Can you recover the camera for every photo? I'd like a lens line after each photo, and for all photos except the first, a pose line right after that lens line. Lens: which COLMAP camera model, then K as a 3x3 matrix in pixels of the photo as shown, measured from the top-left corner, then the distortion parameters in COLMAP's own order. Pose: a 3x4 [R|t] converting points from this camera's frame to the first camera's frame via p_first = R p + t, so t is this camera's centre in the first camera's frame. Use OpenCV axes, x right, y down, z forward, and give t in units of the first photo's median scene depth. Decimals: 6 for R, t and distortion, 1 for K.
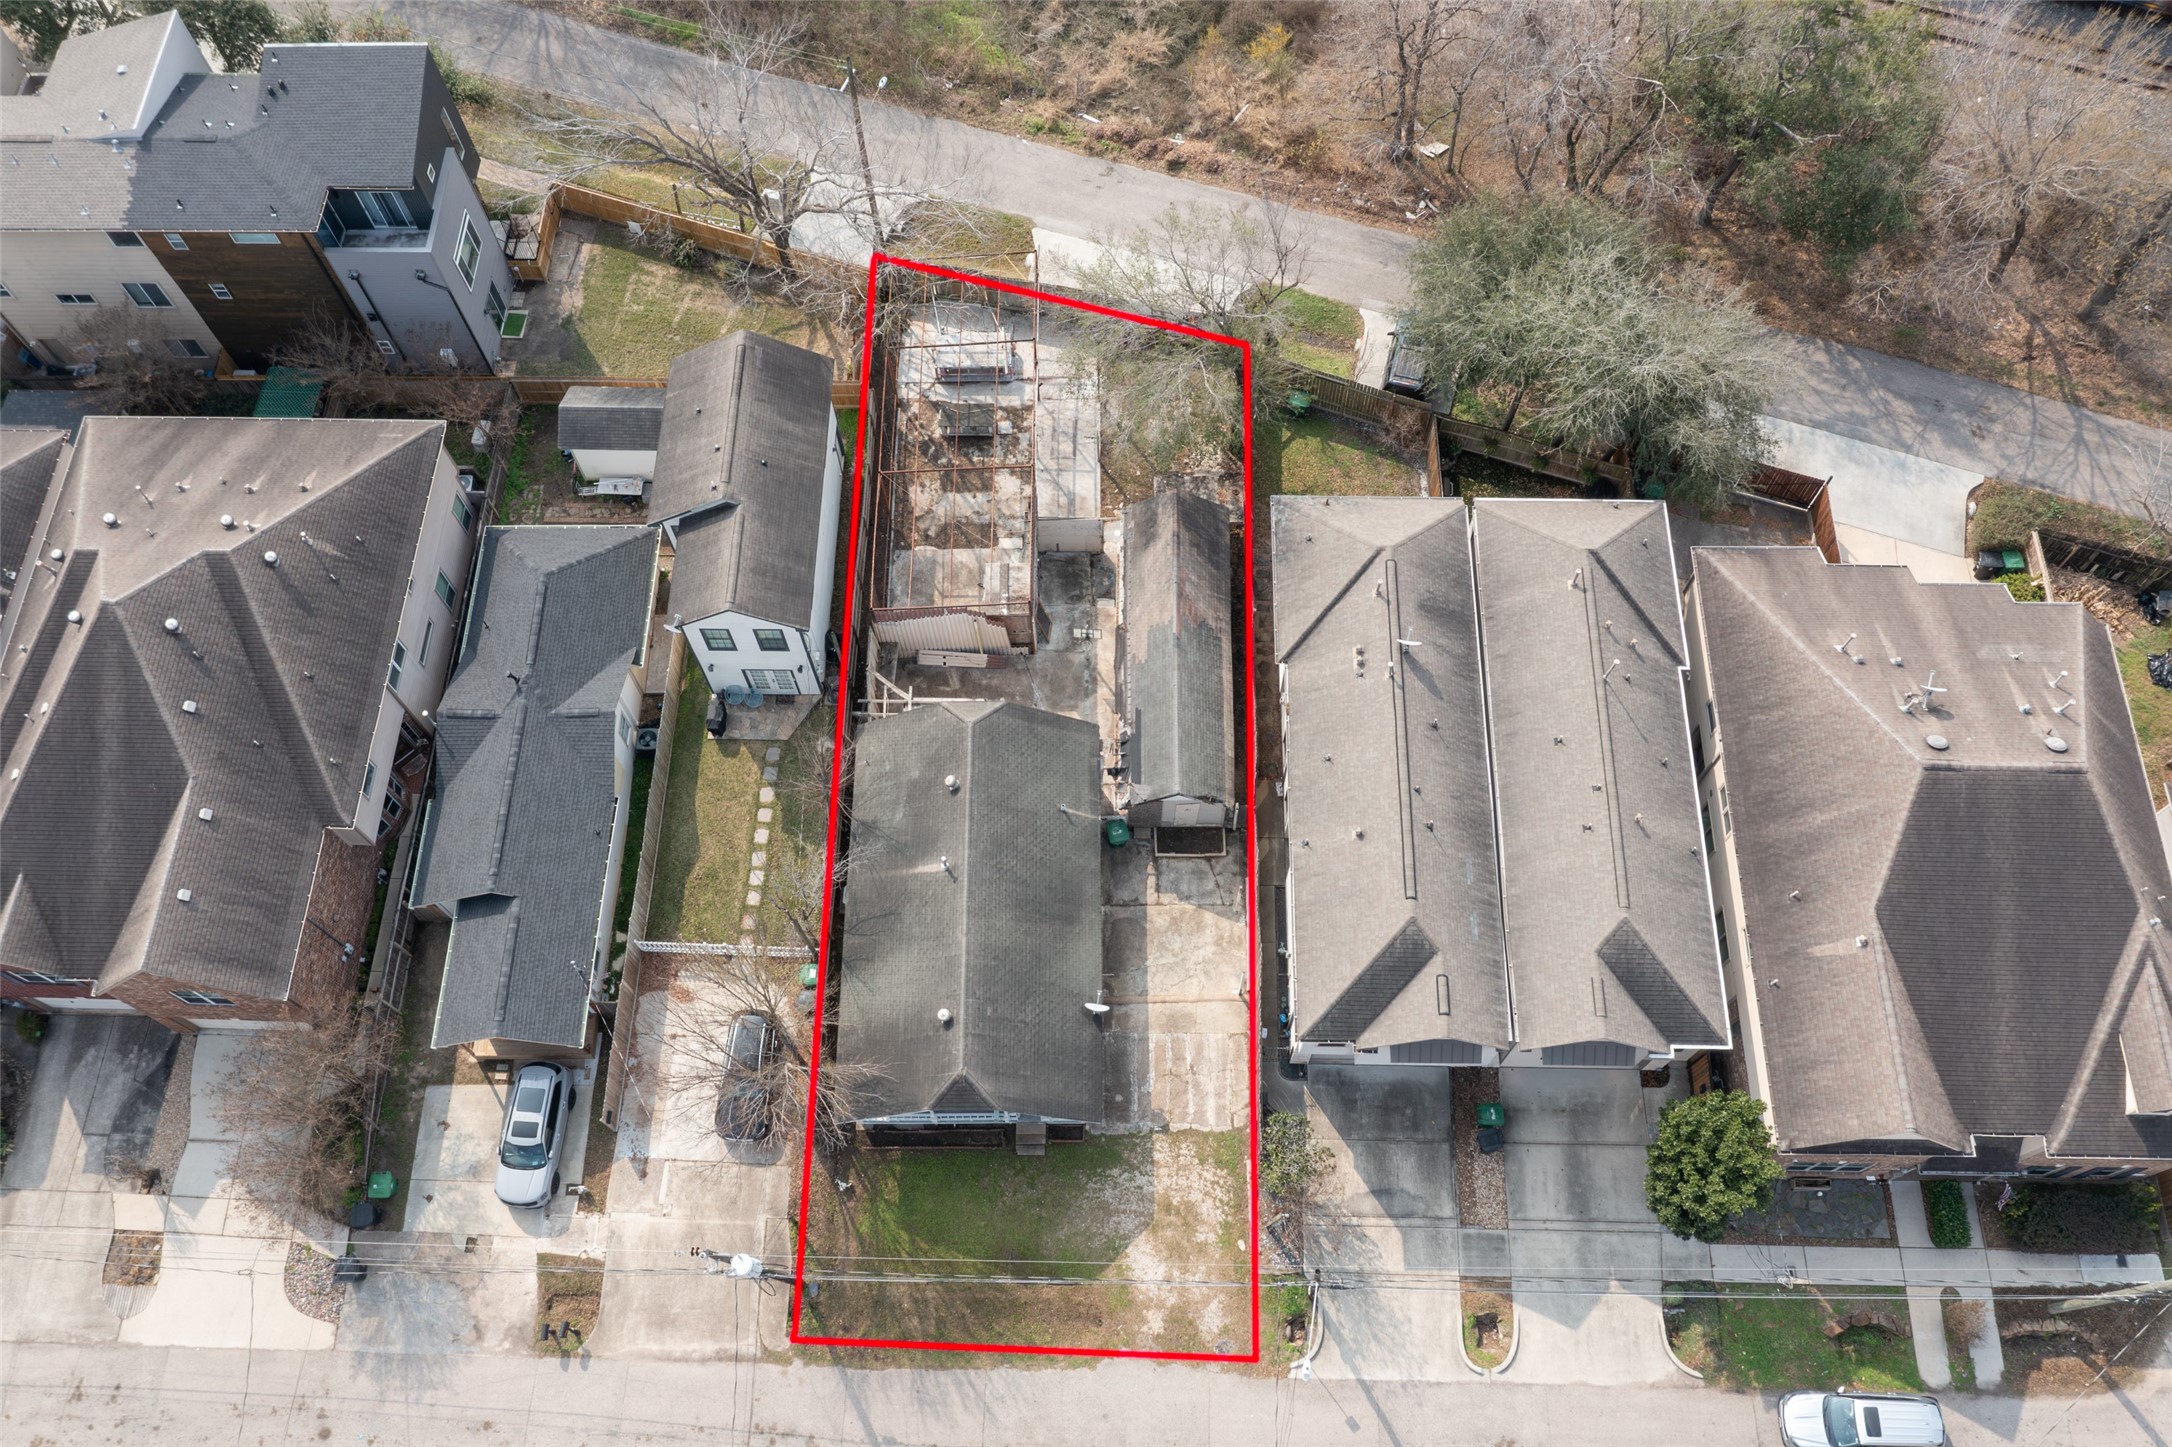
lens RADIAL K [[1686.8, 0, 1086.4], [0, 1686.8, 752.8], [0, 0, 1]] dist [-0.016515, -0.002488]
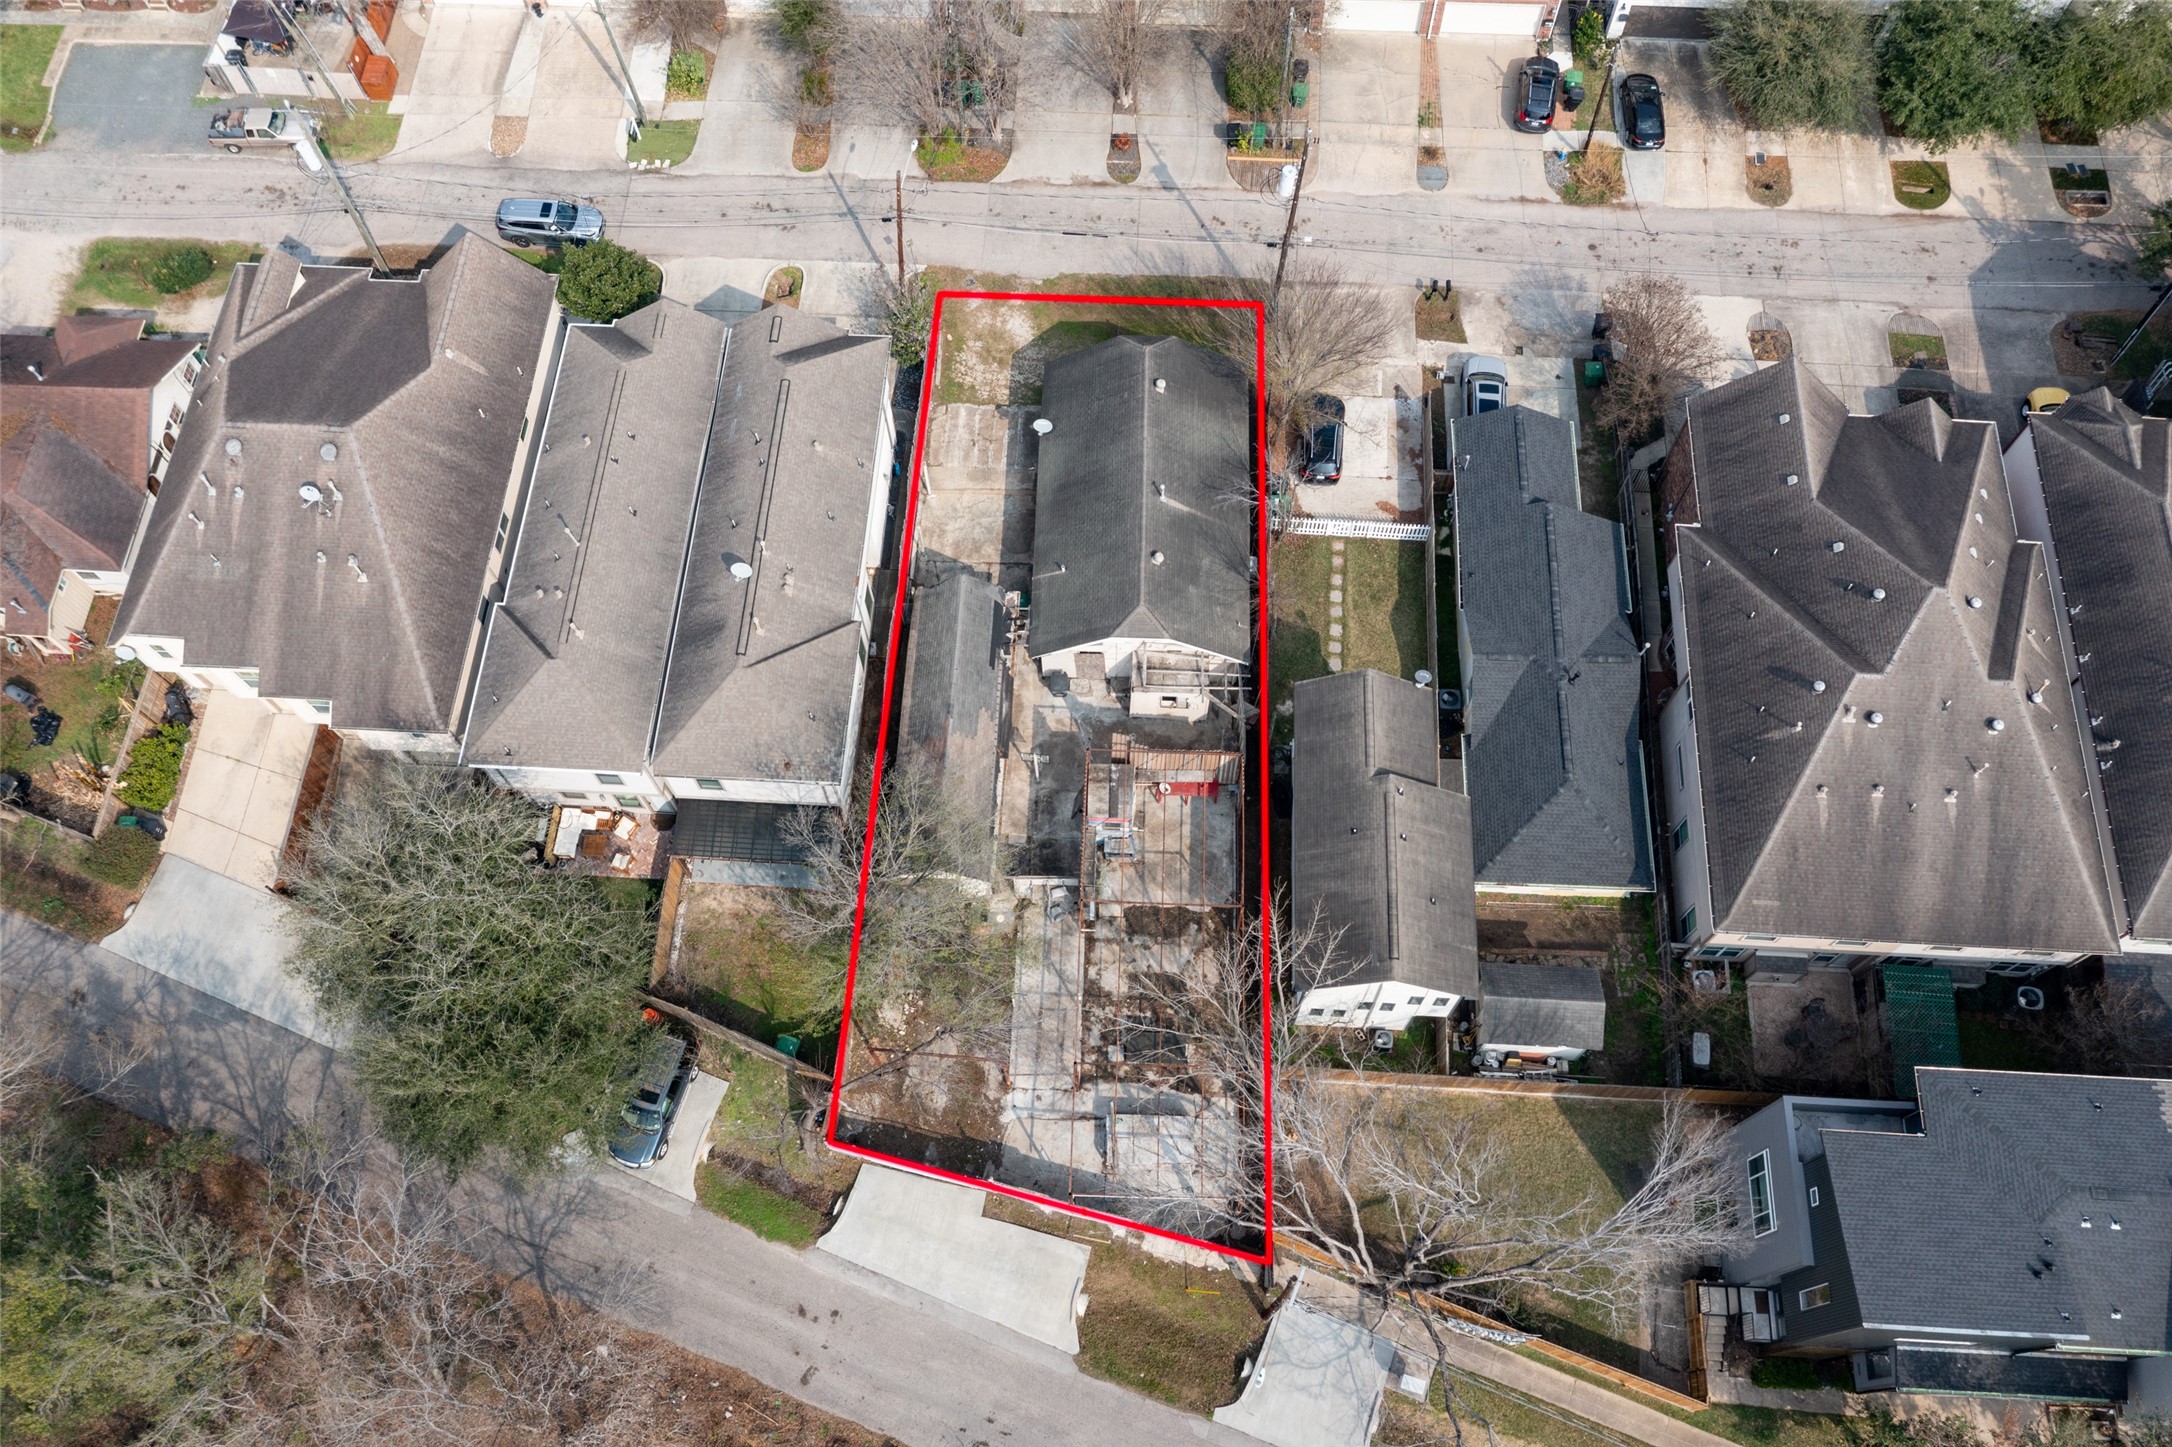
lens RADIAL K [[1686.8, 0, 1086.4], [0, 1686.8, 752.8], [0, 0, 1]] dist [-0.016515, -0.002488]
pose [[-0.998705, -0.017320, 0.047834, -0.083921], [0.047510, -0.653730, 0.755235, -0.887323], [0.018190, 0.756530, 0.653706, 0.331362]]
